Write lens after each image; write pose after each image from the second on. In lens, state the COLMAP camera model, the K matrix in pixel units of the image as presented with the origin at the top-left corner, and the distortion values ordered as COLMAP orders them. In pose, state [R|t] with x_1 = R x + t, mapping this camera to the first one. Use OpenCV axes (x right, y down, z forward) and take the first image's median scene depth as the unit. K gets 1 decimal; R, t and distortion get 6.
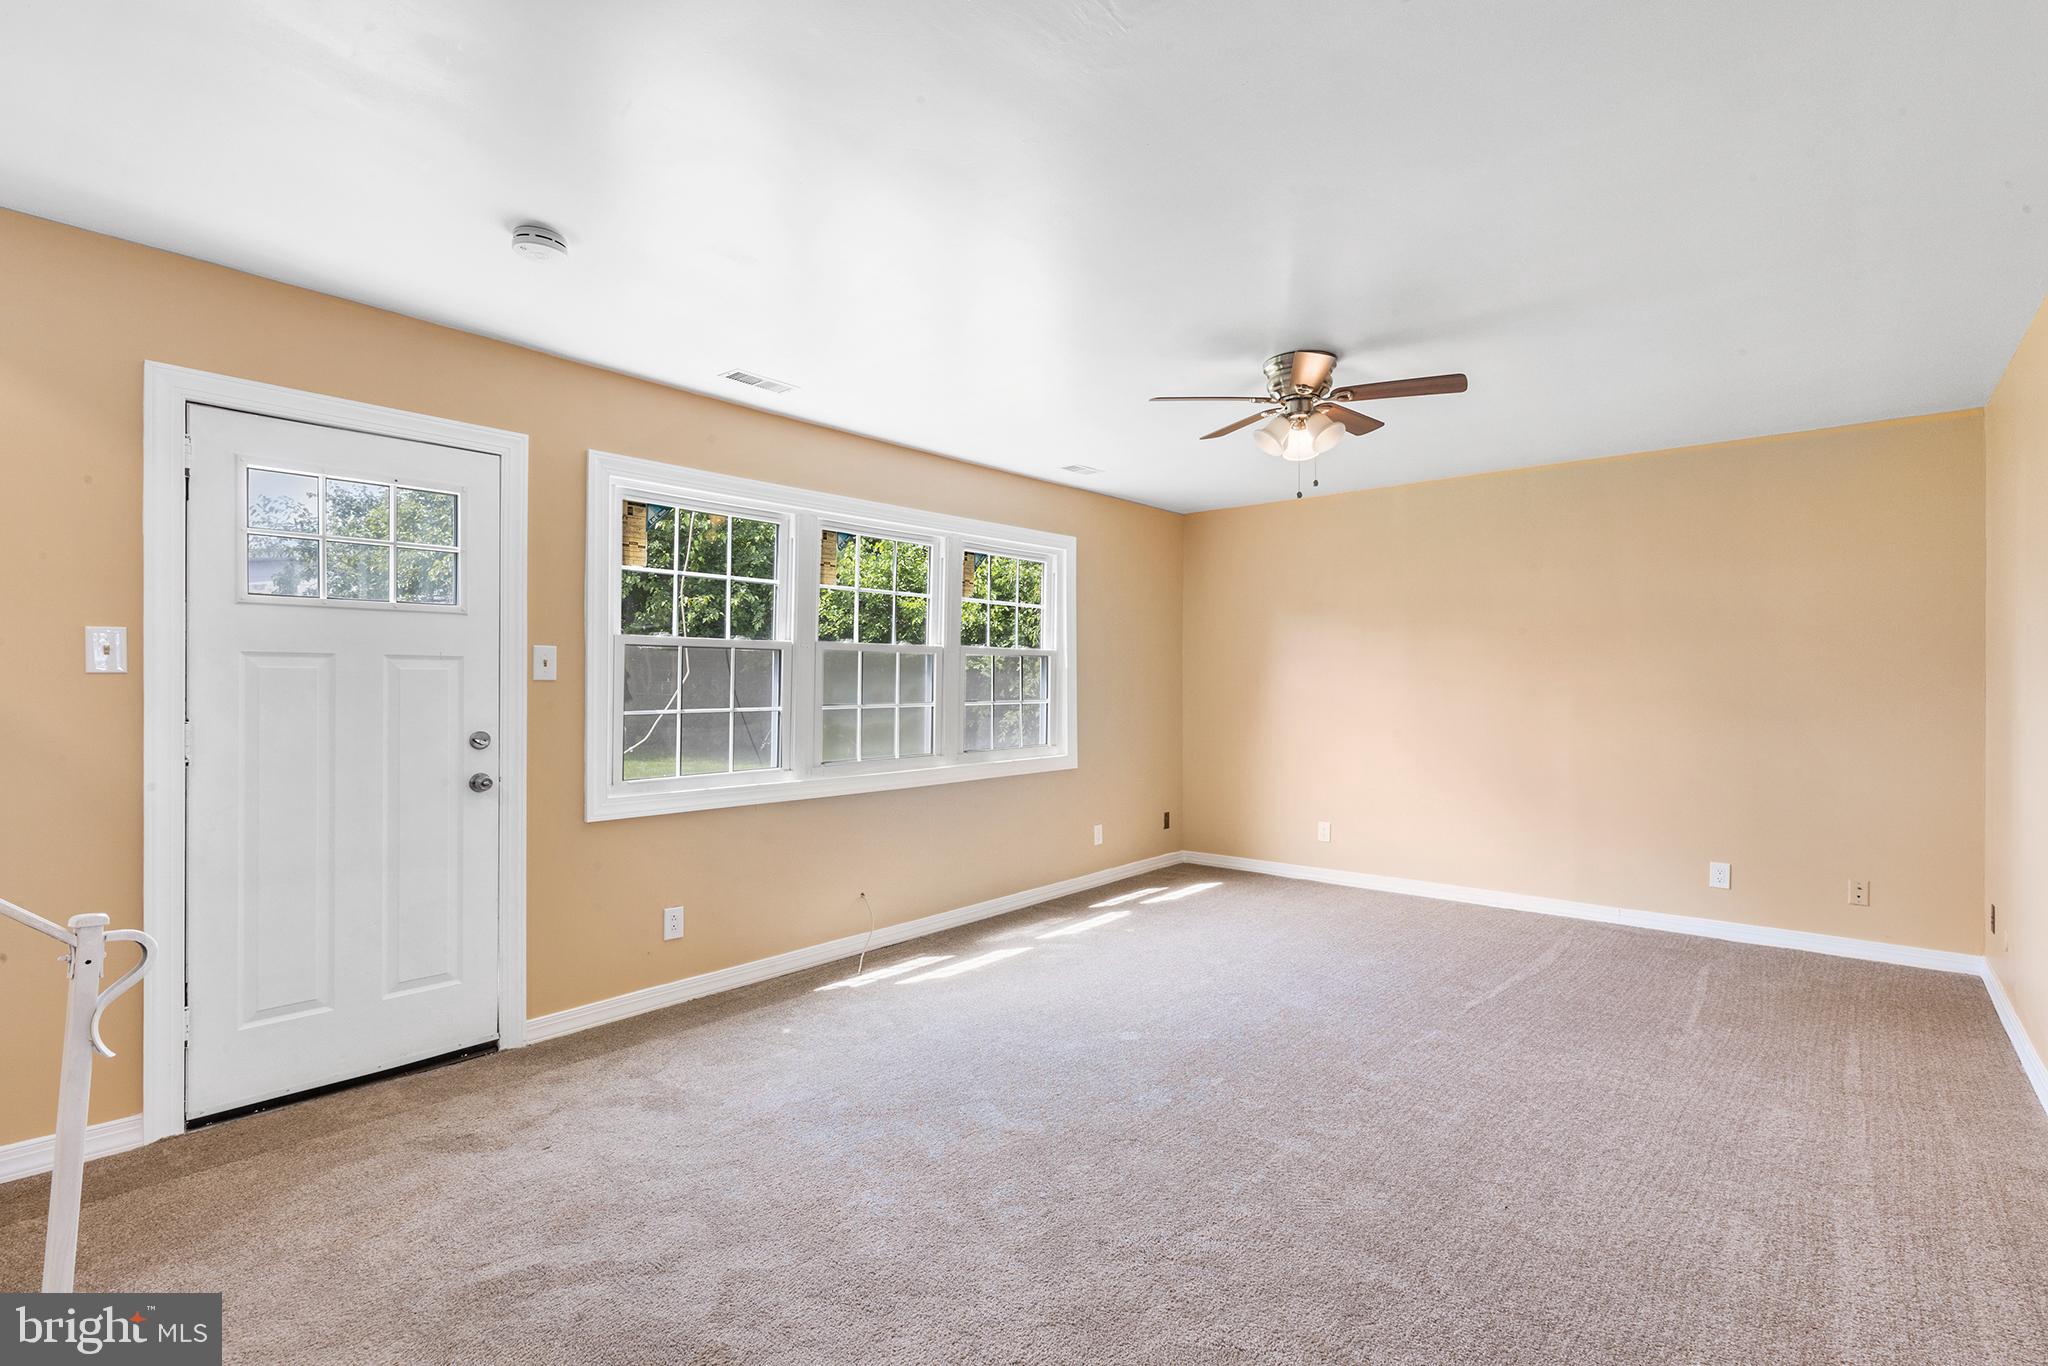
lens RADIAL K [[917.1, 0, 1024.0], [0, 917.1, 683.0], [0, 0, 1]] dist [0.000848, 0.000010]
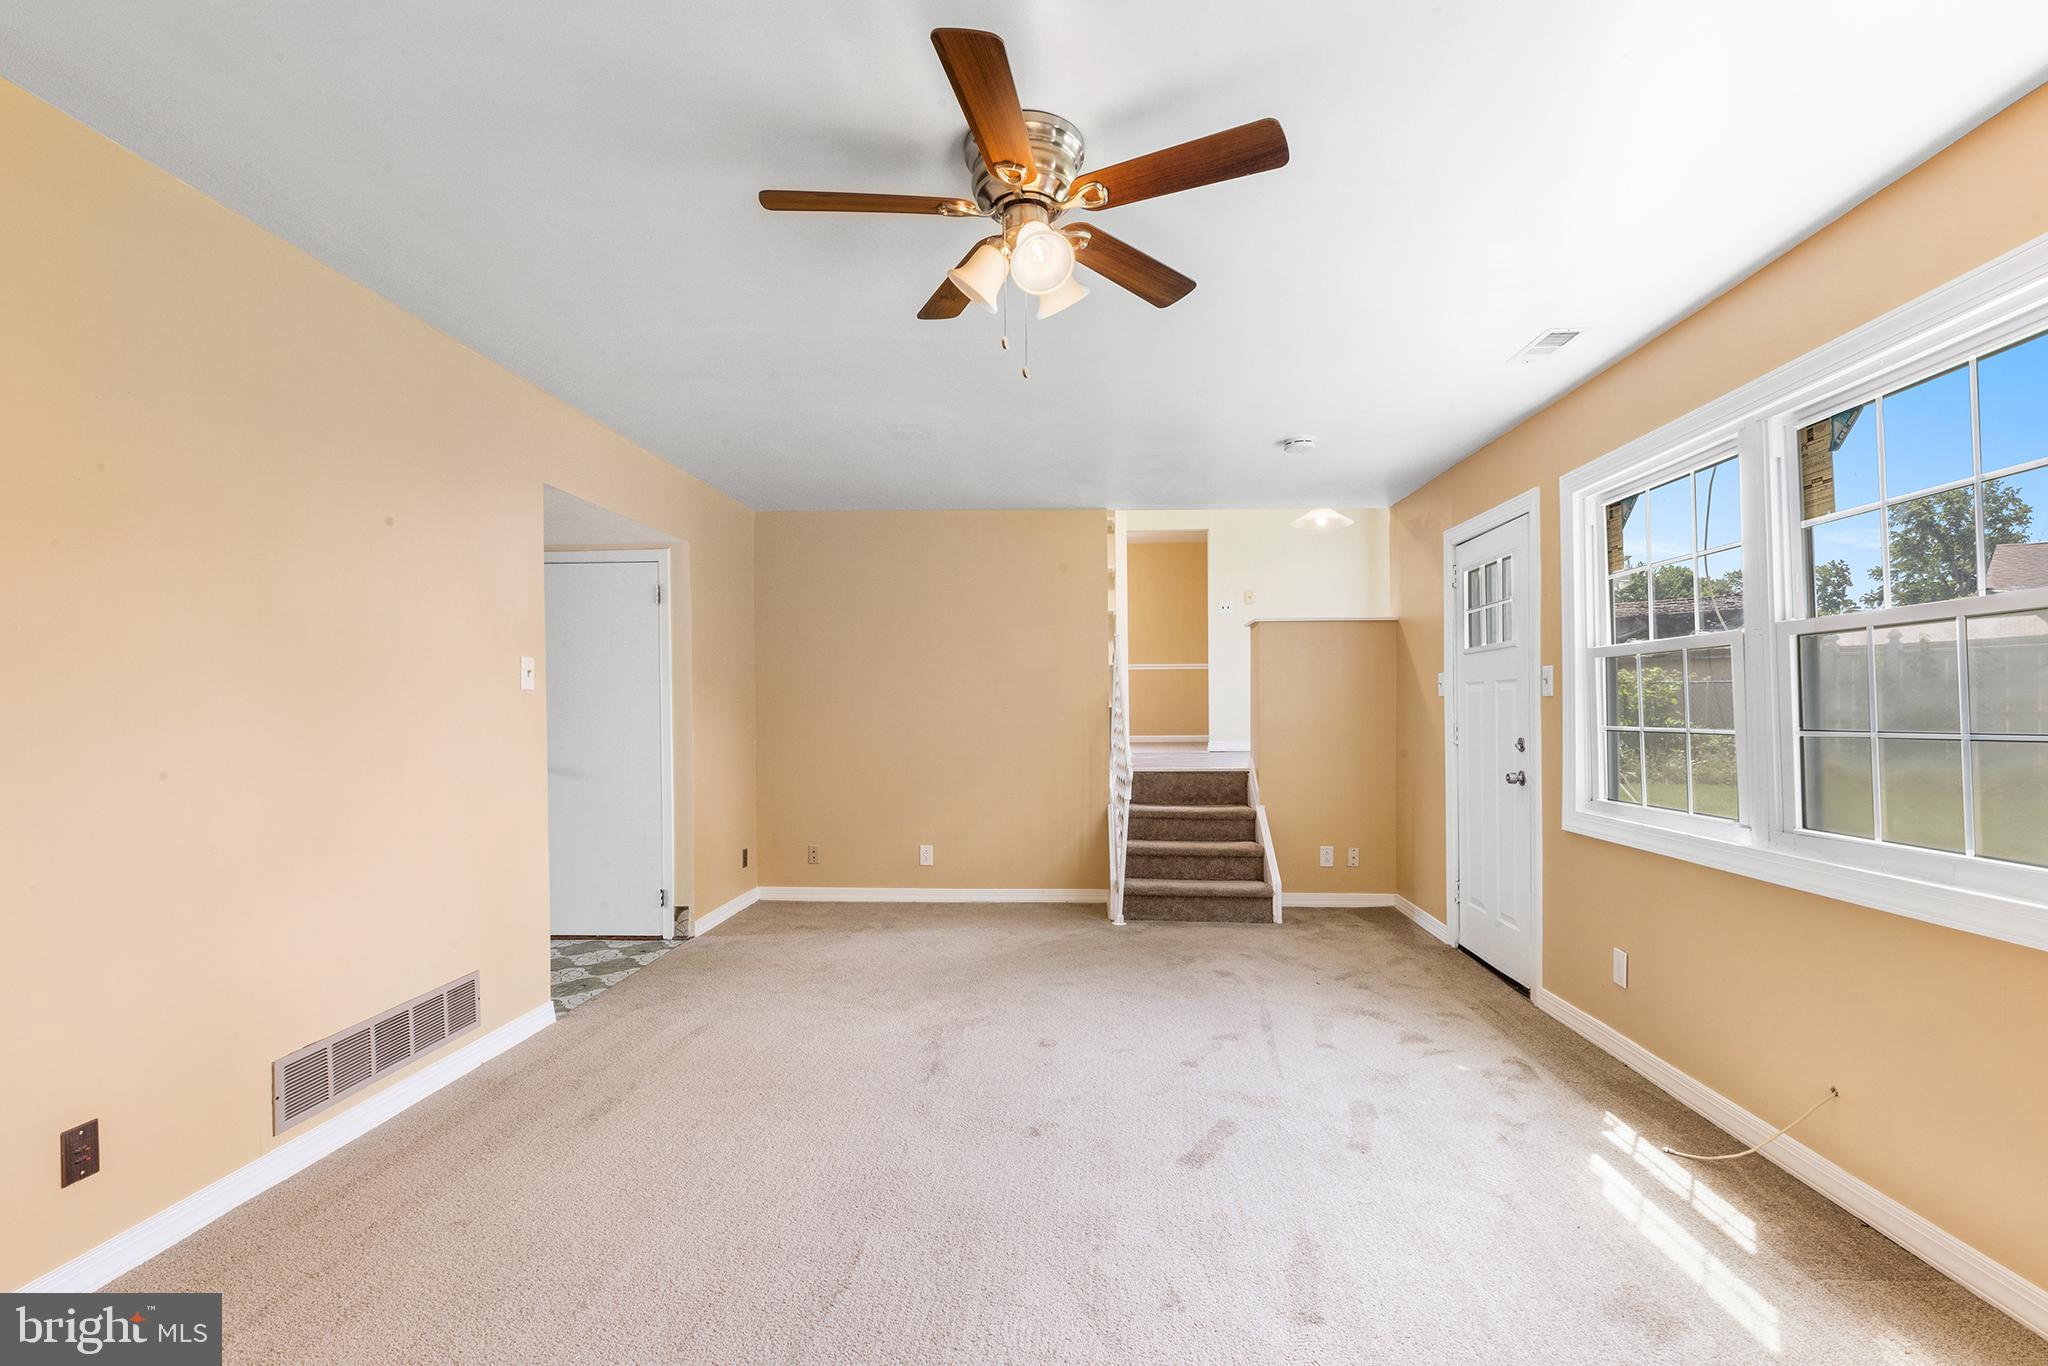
lens RADIAL K [[917.1, 0, 1024.0], [0, 917.1, 683.0], [0, 0, 1]] dist [0.000848, 0.000010]
pose [[-0.794437, -0.012387, -0.607220, 0.594535], [0.010113, 0.999384, -0.033618, 0.010603], [0.607262, -0.032848, -0.793822, 1.309137]]
